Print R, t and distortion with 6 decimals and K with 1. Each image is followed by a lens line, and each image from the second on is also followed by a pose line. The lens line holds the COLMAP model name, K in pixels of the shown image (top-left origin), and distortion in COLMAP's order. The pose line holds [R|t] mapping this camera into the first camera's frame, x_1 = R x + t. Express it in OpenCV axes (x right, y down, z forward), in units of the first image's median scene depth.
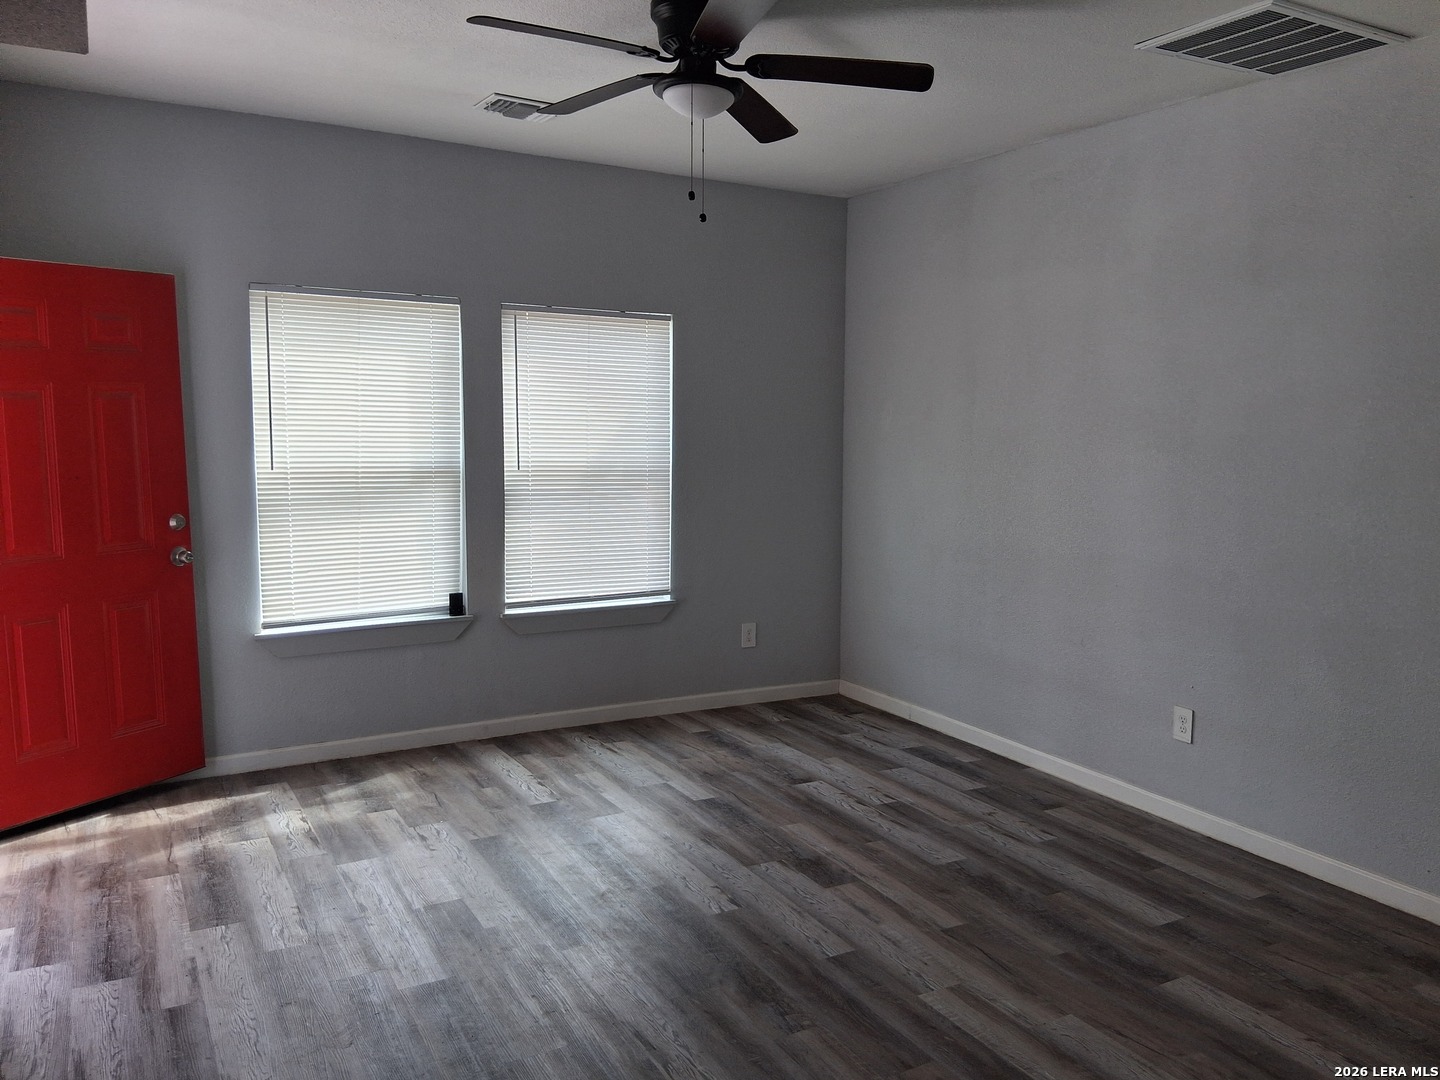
lens RADIAL K [[1087.8, 0, 720.0], [0, 1087.8, 540.0], [0, 0, 1]] dist [0.109691, -0.182270]
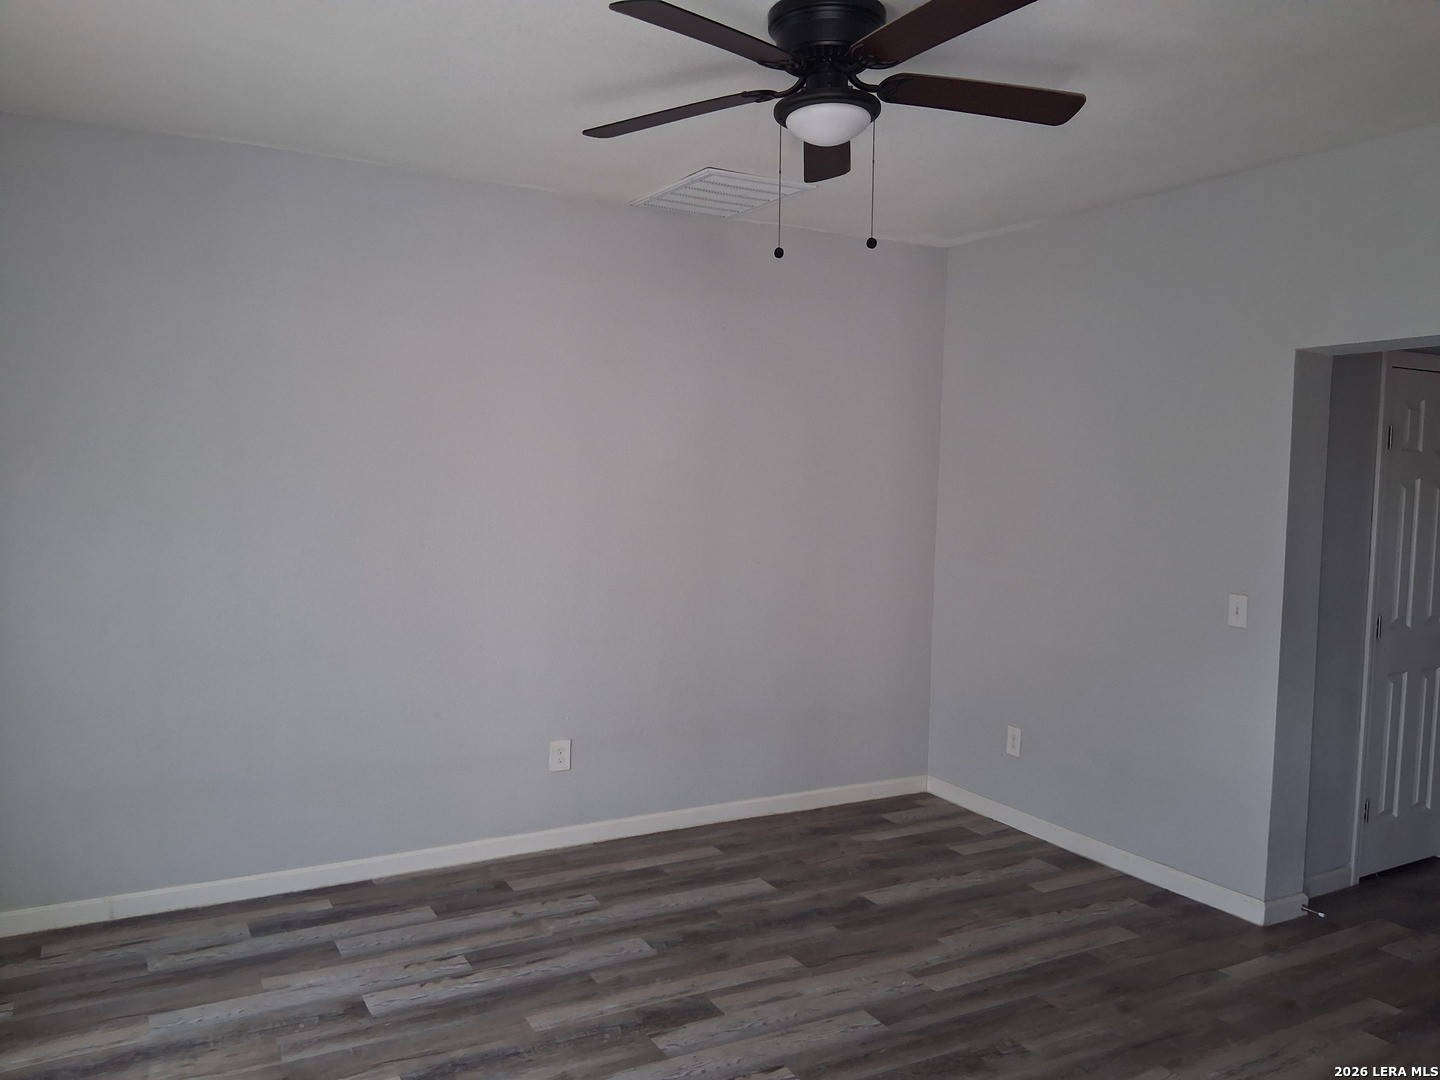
lens RADIAL K [[1087.8, 0, 720.0], [0, 1087.8, 540.0], [0, 0, 1]] dist [0.109691, -0.182270]
pose [[0.020140, -0.079818, 0.996606, -0.690262], [0.094932, 0.992457, 0.077567, -0.123924], [-0.995280, 0.093048, 0.027565, 0.840606]]
